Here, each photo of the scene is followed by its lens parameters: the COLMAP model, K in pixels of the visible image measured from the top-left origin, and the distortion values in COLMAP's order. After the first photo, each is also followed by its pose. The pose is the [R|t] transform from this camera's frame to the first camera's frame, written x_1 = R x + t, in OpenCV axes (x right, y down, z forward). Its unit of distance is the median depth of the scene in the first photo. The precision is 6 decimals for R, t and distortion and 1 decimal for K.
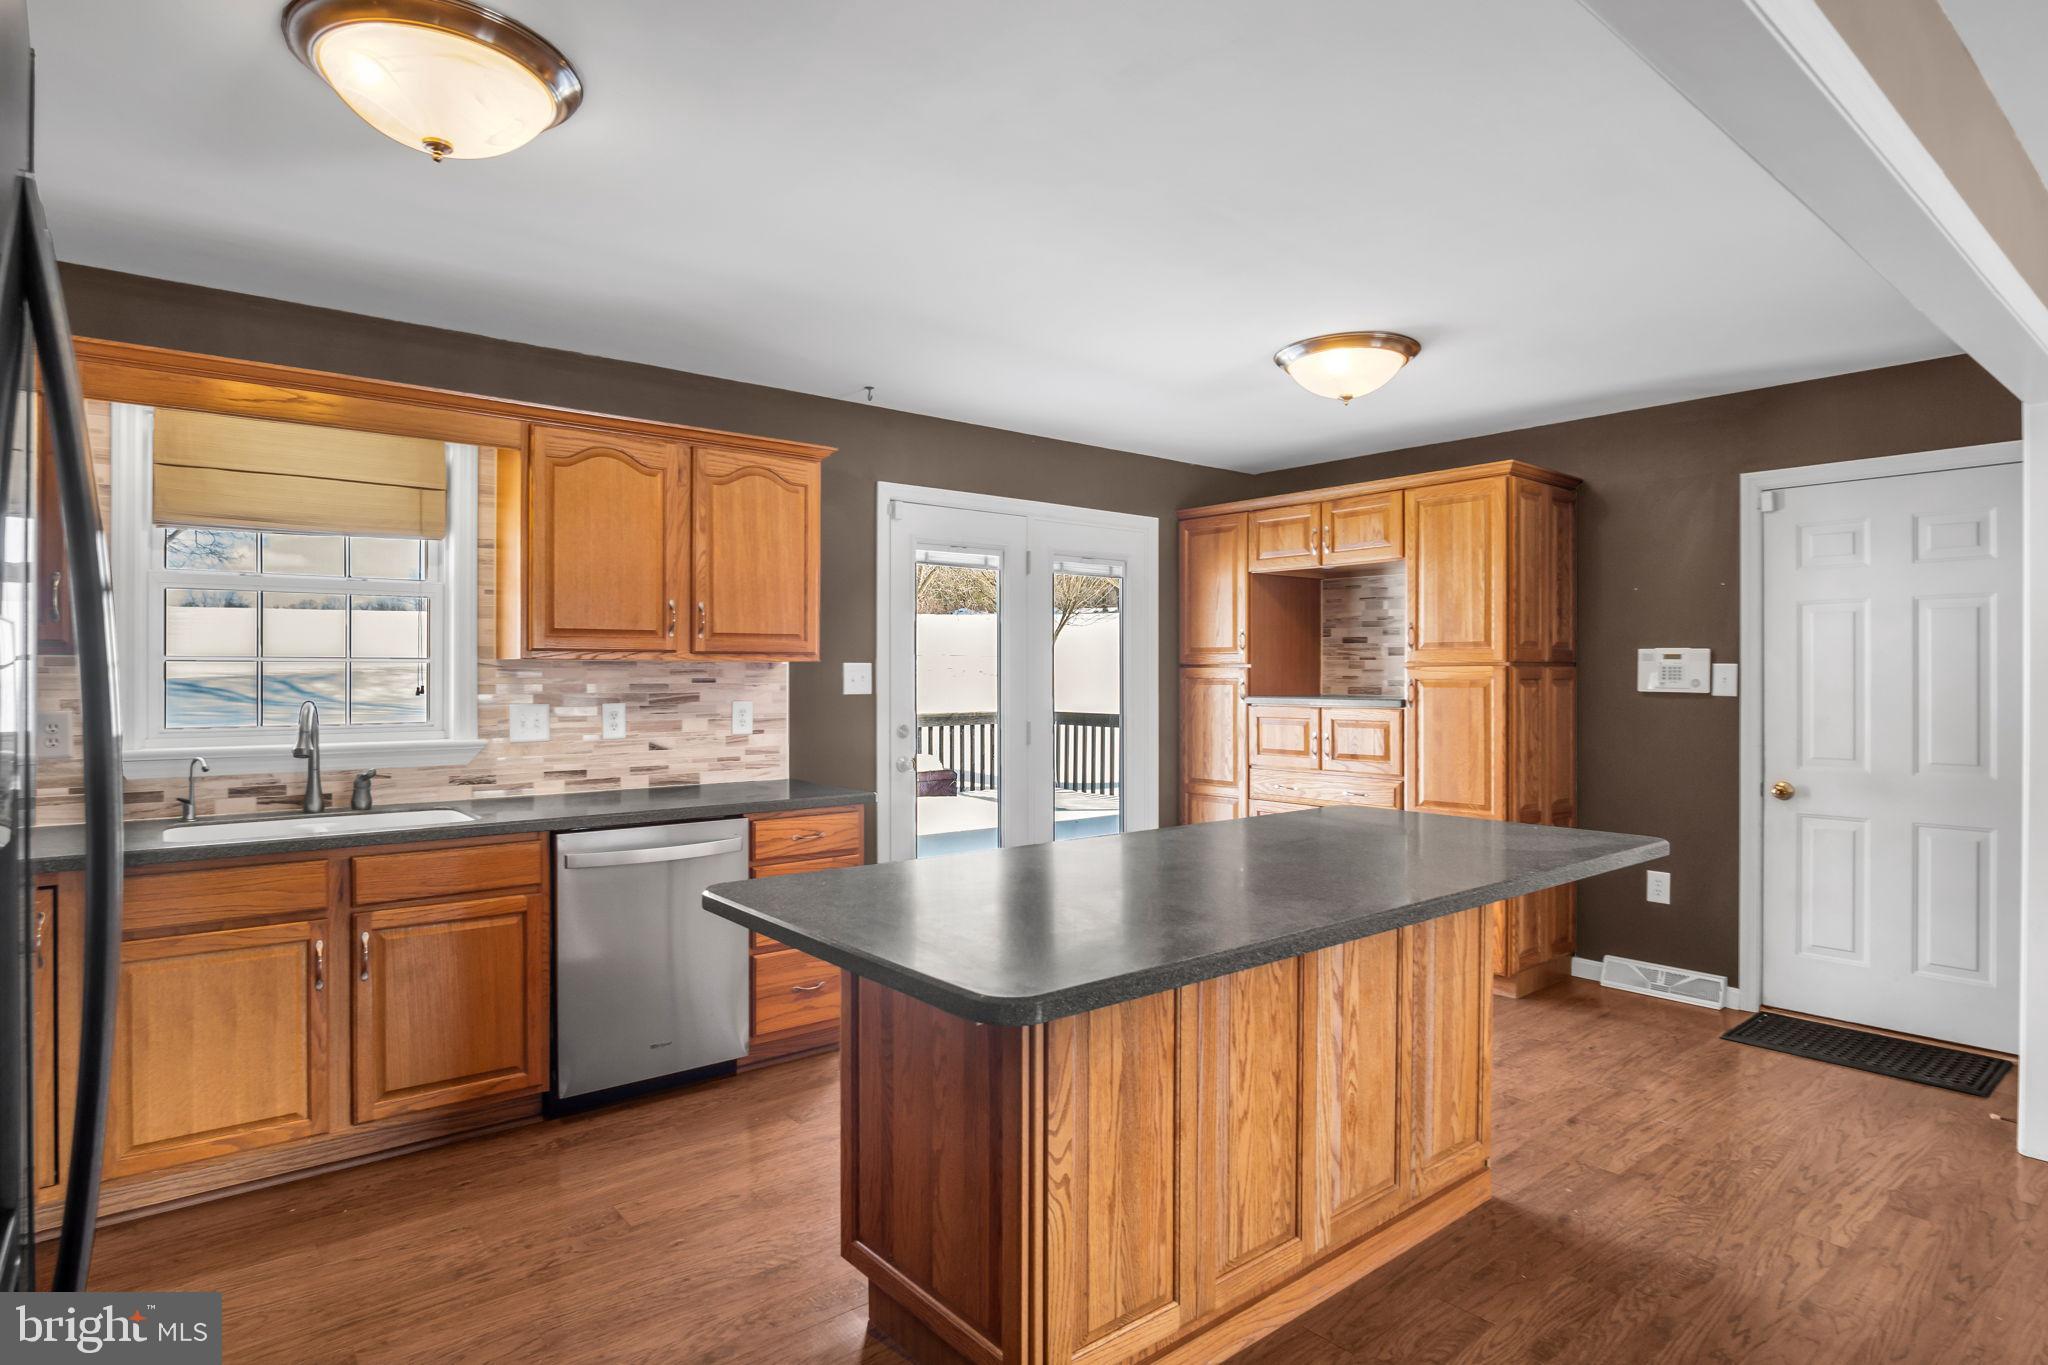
lens RADIAL K [[1094.9, 0, 993.4], [0, 1094.9, 688.5], [0, 0, 1]] dist [-0.026218, 0.001802]
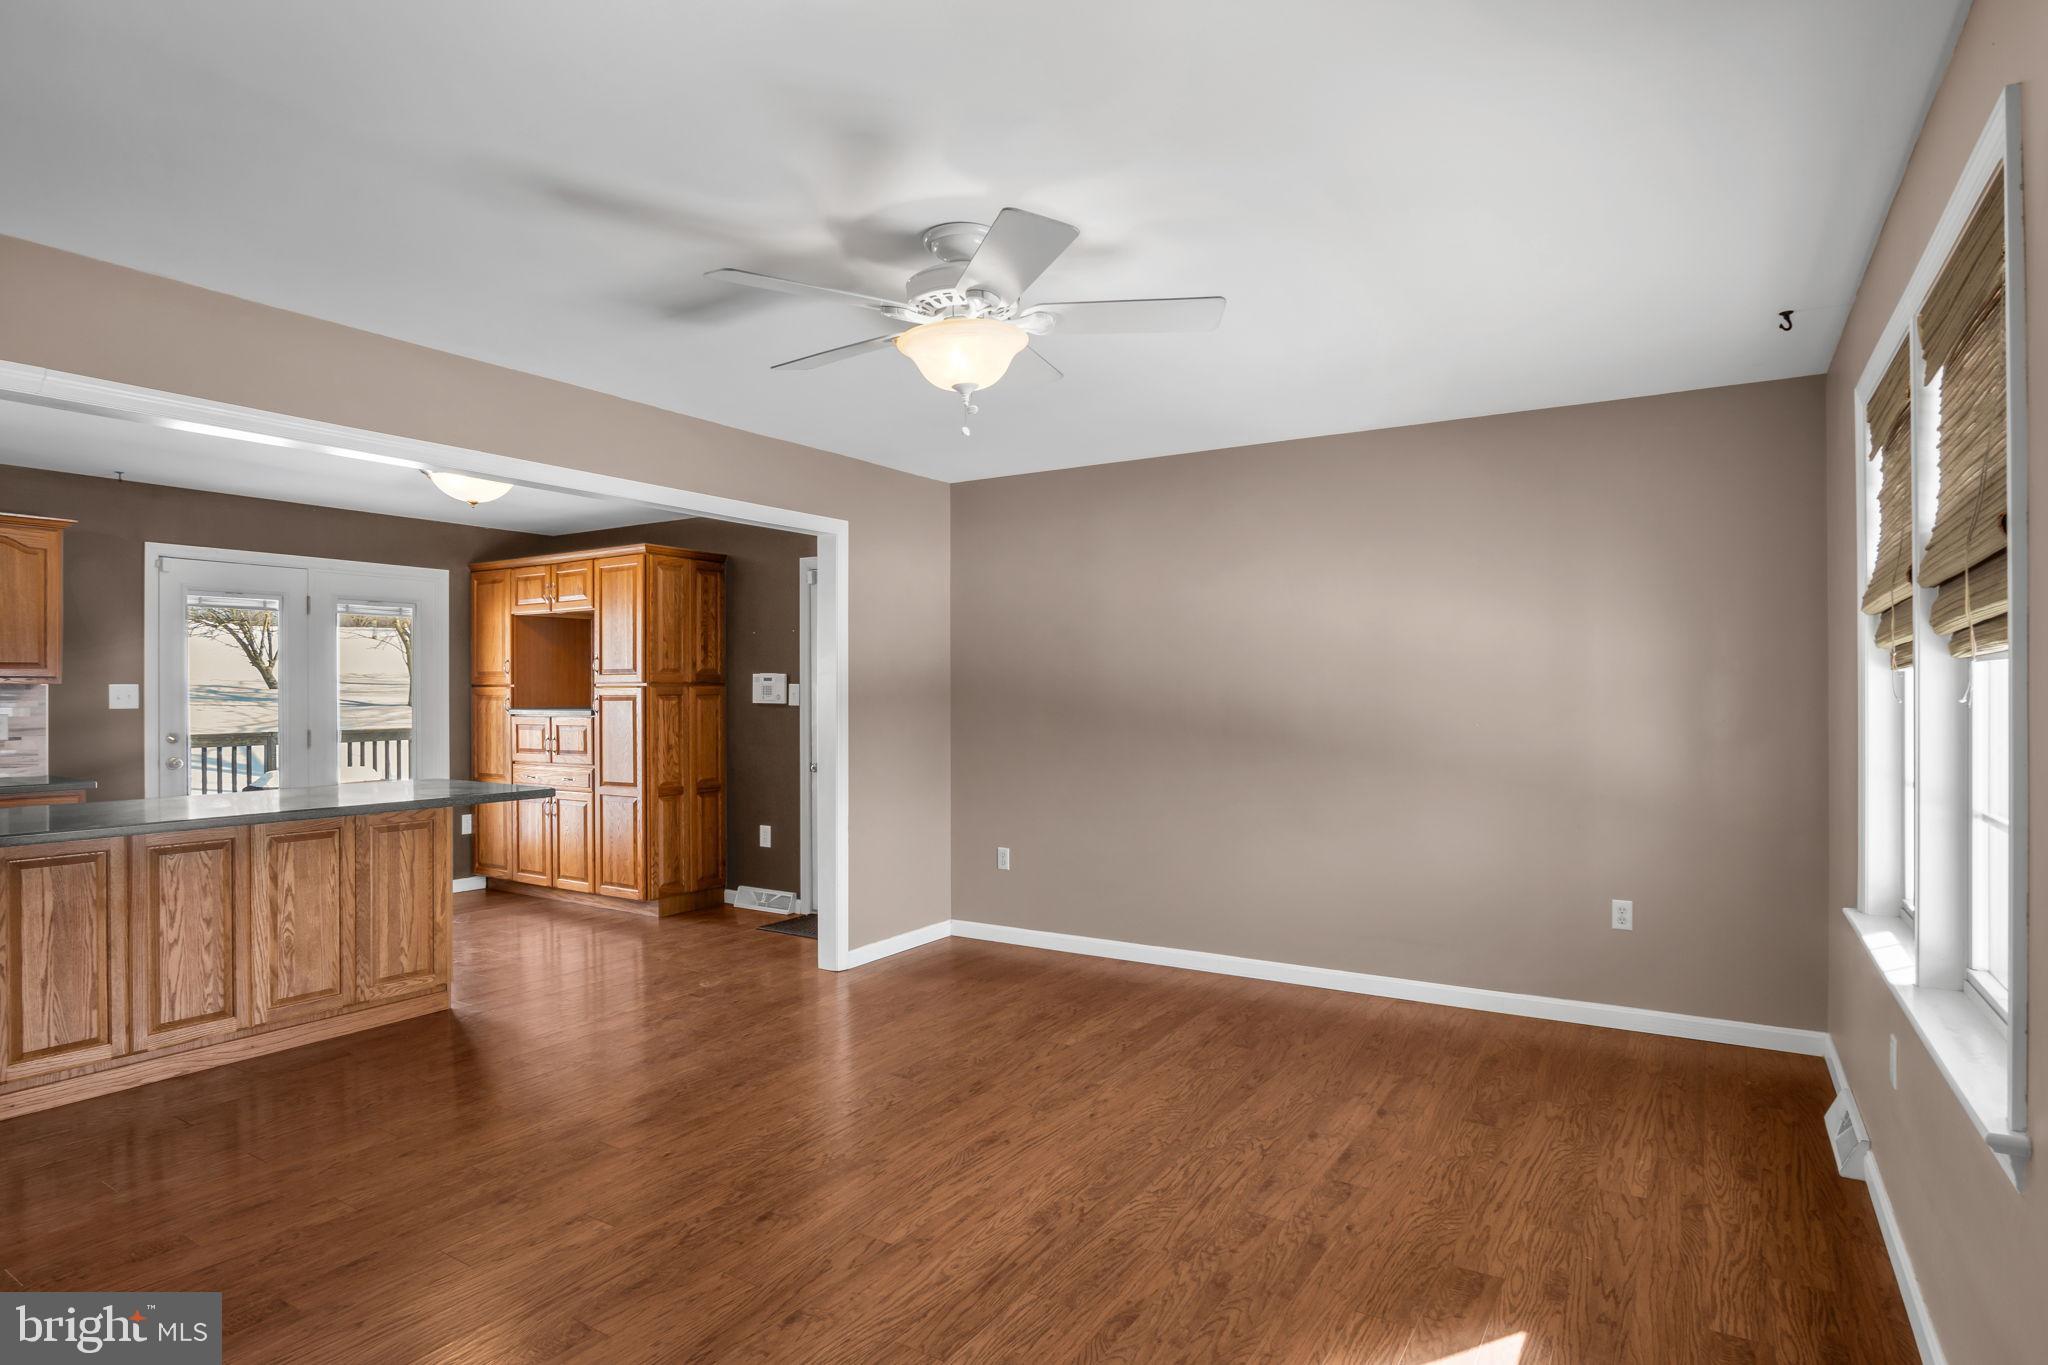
lens RADIAL K [[1094.9, 0, 993.4], [0, 1094.9, 688.5], [0, 0, 1]] dist [-0.026218, 0.001802]
pose [[0.949127, -0.002007, 0.314886, 0.435518], [0.007097, 0.999862, -0.015019, 0.007796], [-0.314812, 0.016490, 0.949011, -0.501139]]
